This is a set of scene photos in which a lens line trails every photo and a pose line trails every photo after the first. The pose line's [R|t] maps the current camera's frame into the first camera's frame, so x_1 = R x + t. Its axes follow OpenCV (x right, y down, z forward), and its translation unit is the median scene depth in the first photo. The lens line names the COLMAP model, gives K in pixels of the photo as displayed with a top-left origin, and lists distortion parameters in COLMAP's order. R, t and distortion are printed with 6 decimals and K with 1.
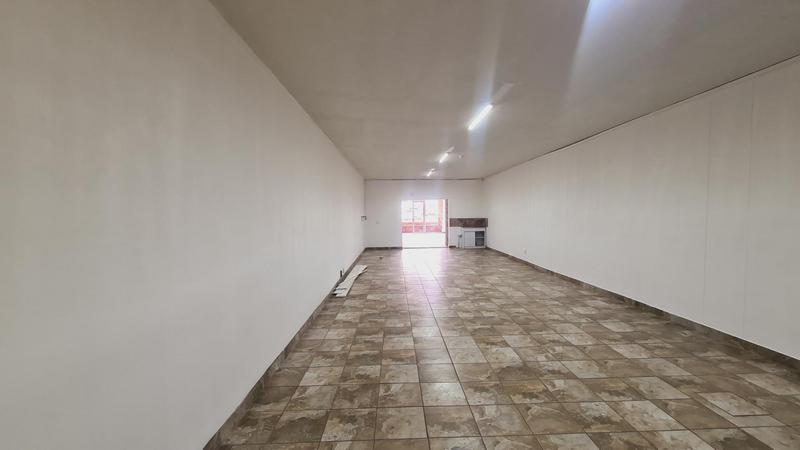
lens RADIAL K [[324.4, 0, 399.2], [0, 324.4, 224.2], [0, 0, 1]] dist [0.000654, -0.000451]
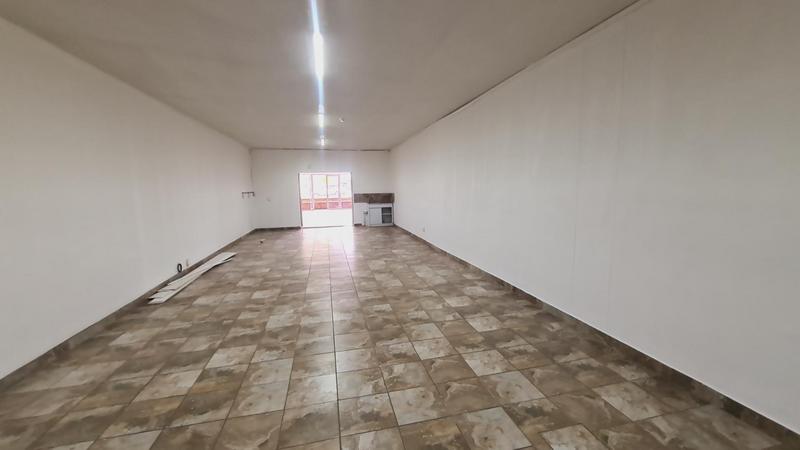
lens RADIAL K [[324.4, 0, 399.2], [0, 324.4, 224.2], [0, 0, 1]] dist [0.000654, -0.000451]
pose [[0.980327, -0.027824, 0.195409, 0.286851], [0.012495, 0.996777, 0.079244, -0.009884], [-0.196984, -0.075243, 0.977515, 0.230515]]
